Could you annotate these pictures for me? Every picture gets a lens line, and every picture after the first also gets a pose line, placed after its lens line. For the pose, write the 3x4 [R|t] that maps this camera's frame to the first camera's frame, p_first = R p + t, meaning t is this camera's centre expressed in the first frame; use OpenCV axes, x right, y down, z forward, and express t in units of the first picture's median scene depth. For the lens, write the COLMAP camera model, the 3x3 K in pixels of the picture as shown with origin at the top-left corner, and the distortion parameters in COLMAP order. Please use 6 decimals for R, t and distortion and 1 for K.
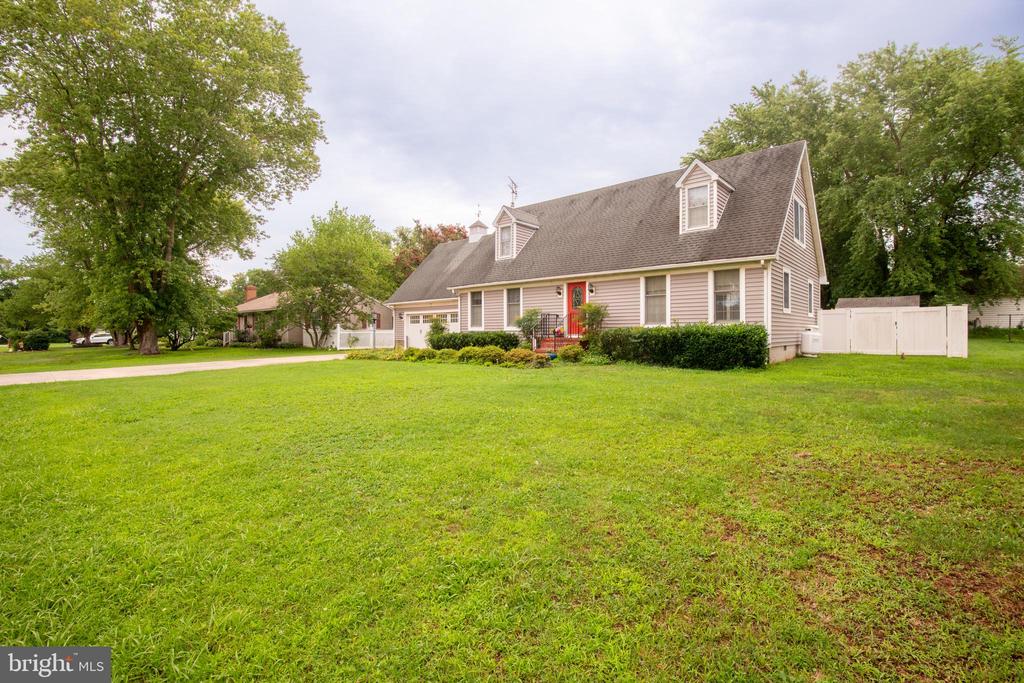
lens RADIAL K [[464.2, 0, 524.2], [0, 464.2, 338.1], [0, 0, 1]] dist [-0.011842, -0.015970]
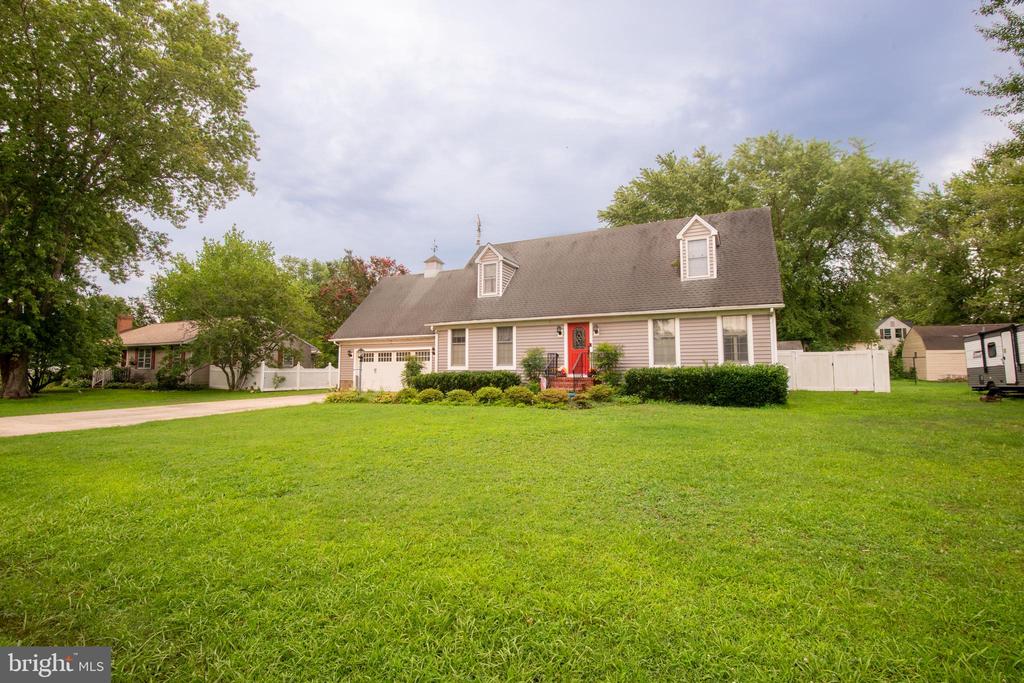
lens RADIAL K [[464.2, 0, 524.2], [0, 464.2, 338.1], [0, 0, 1]] dist [-0.011842, -0.015970]
pose [[0.965252, 0.020253, 0.260533, -0.209505], [0.001863, 0.996434, -0.084359, -0.000638], [-0.261313, 0.081913, 0.961772, 0.045594]]
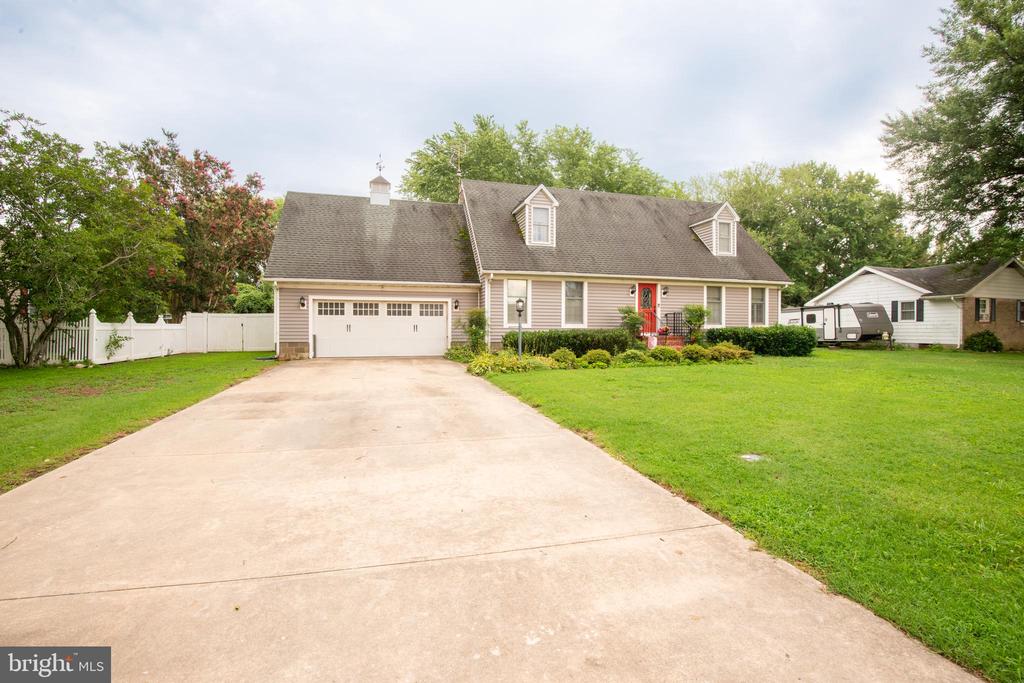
lens RADIAL K [[471.3, 0, 515.3], [0, 471.3, 332.5], [0, 0, 1]] dist [-0.023322, -0.010030]
pose [[0.550659, -0.000392, 0.834730, -0.749919], [0.005418, 0.999981, -0.003104, -0.005400], [-0.834713, 0.006232, 0.550650, 0.523717]]
